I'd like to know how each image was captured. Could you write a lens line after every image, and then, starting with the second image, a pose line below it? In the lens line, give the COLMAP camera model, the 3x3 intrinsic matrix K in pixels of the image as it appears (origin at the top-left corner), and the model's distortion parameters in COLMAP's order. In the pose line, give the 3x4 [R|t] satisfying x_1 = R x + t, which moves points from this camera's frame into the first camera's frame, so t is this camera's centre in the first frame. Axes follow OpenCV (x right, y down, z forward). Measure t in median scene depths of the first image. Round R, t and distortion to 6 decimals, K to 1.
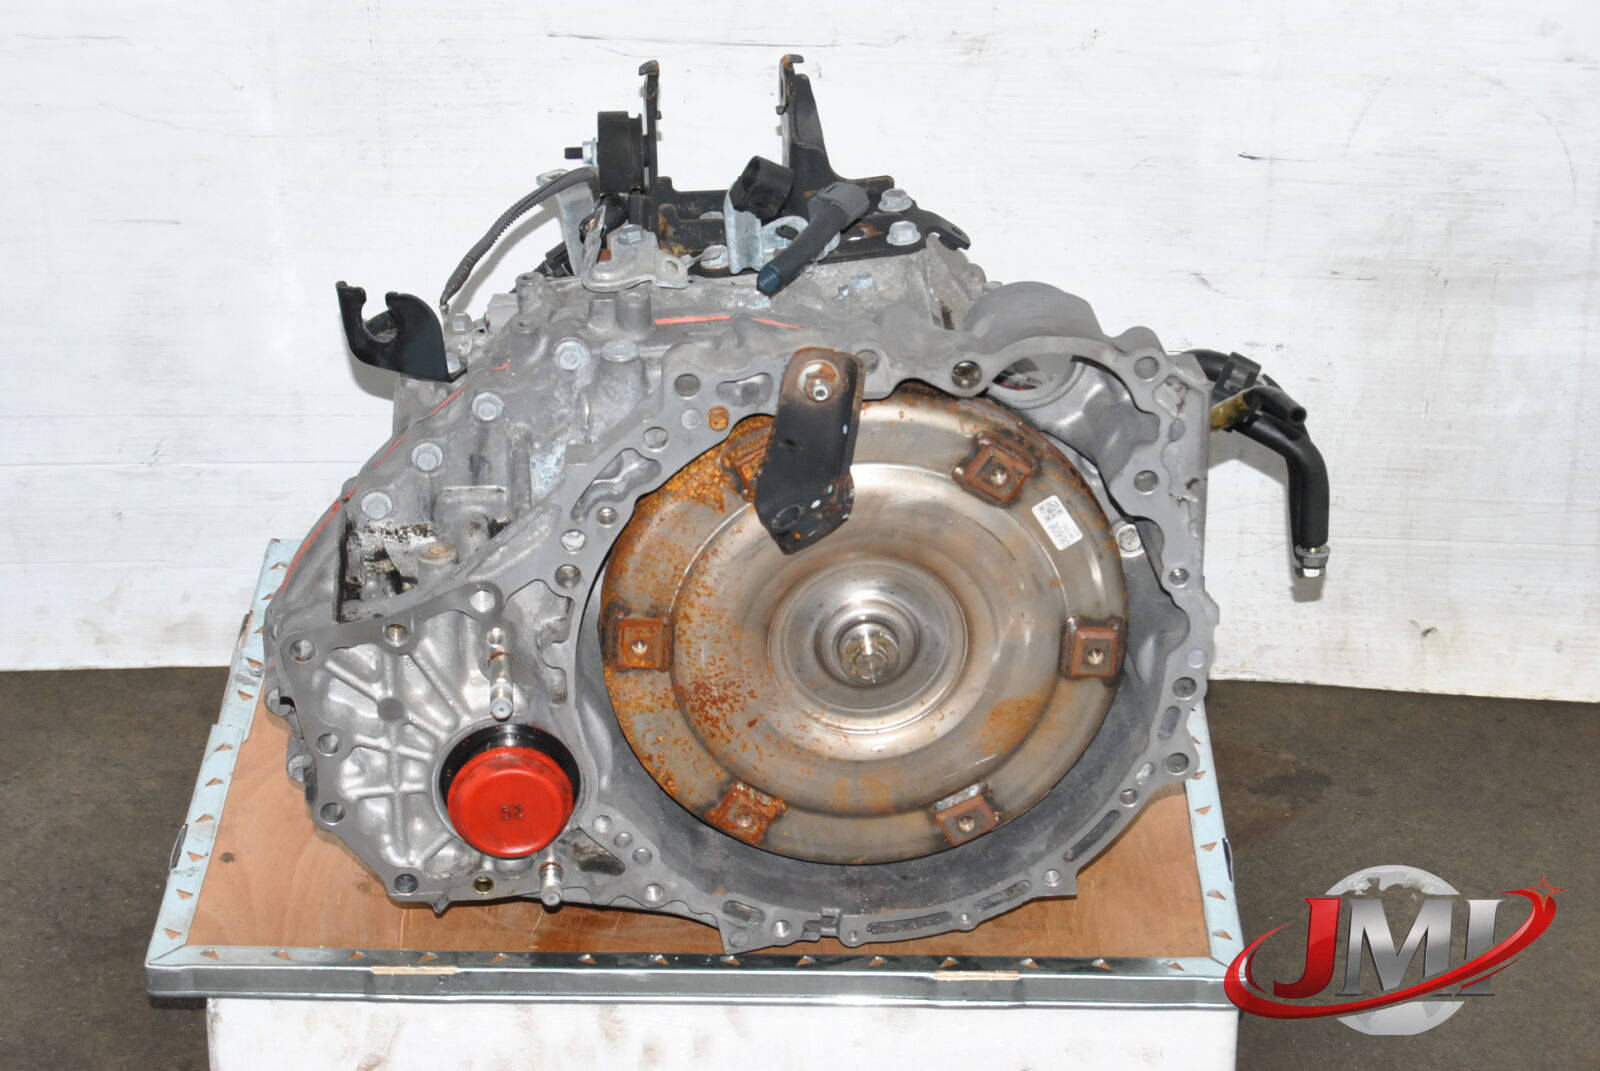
lens RADIAL K [[3789.2, 0, 726.8], [0, 3789.2, 536.2], [0, 0, 1]] dist [0.031937, -0.186298]
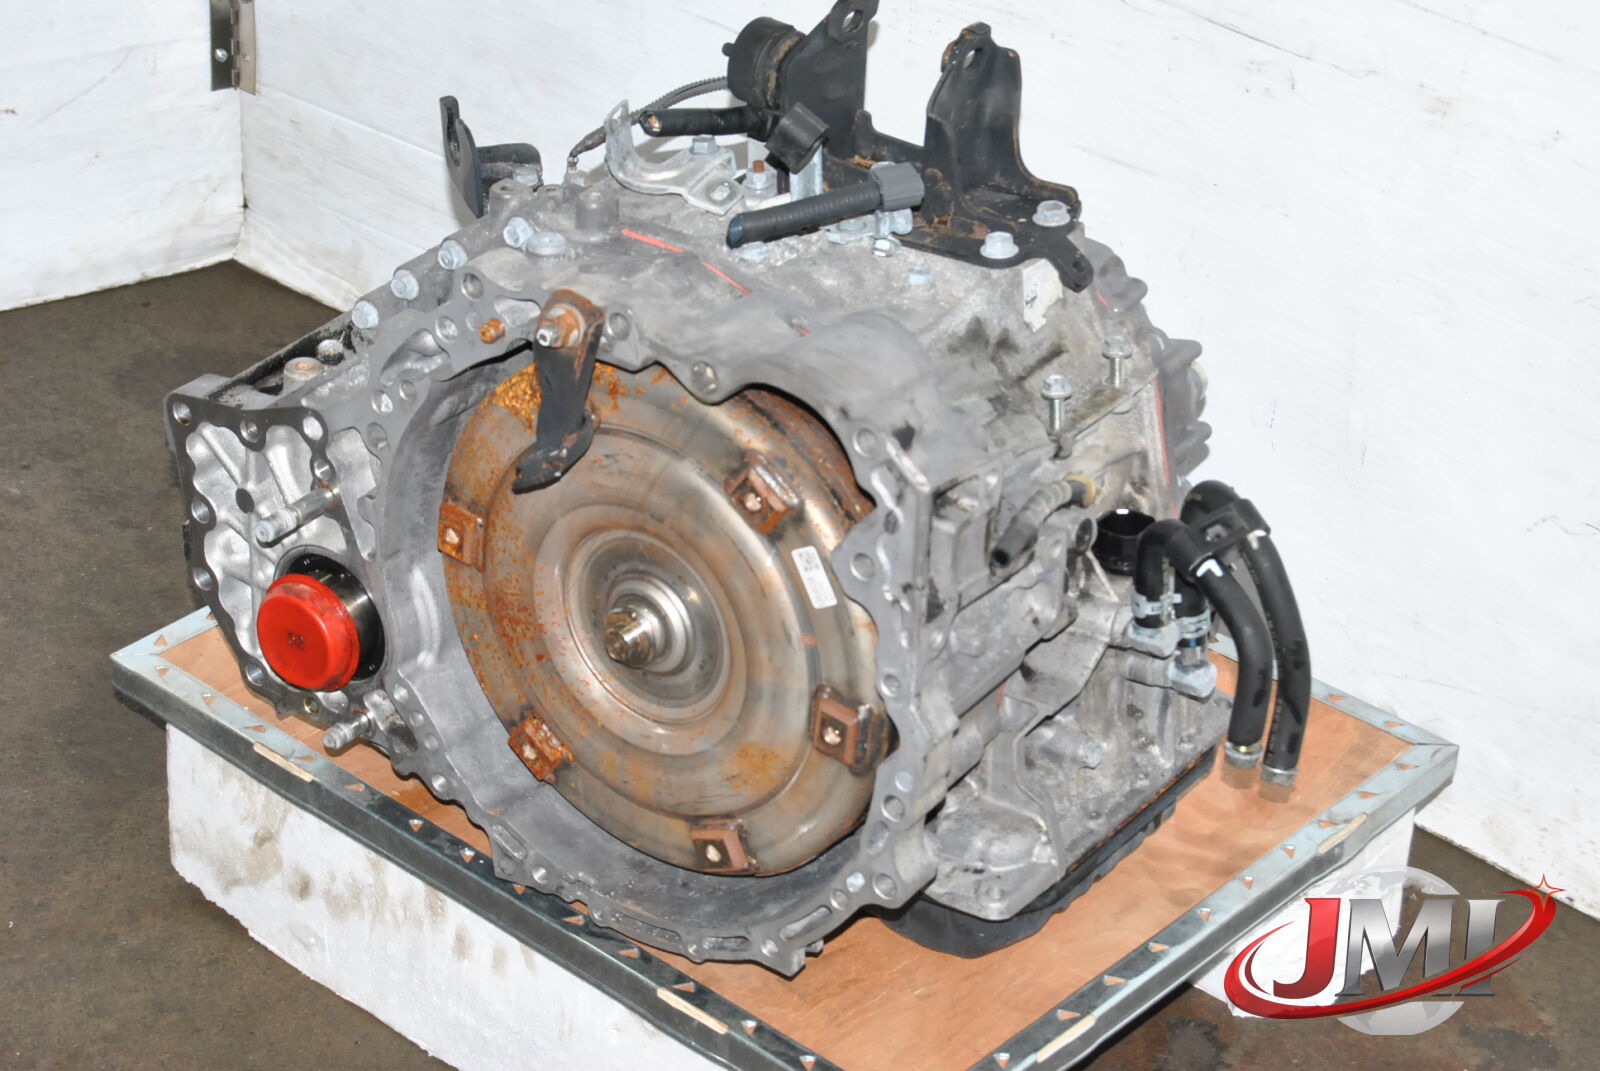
lens RADIAL K [[3789.2, 0, 726.8], [0, 3789.2, 536.2], [0, 0, 1]] dist [0.031937, -0.186298]
pose [[0.747269, 0.368659, -0.552883, 0.547872], [-0.339015, 0.927082, 0.159964, -0.144858], [0.571540, 0.067899, 0.817760, 0.239912]]
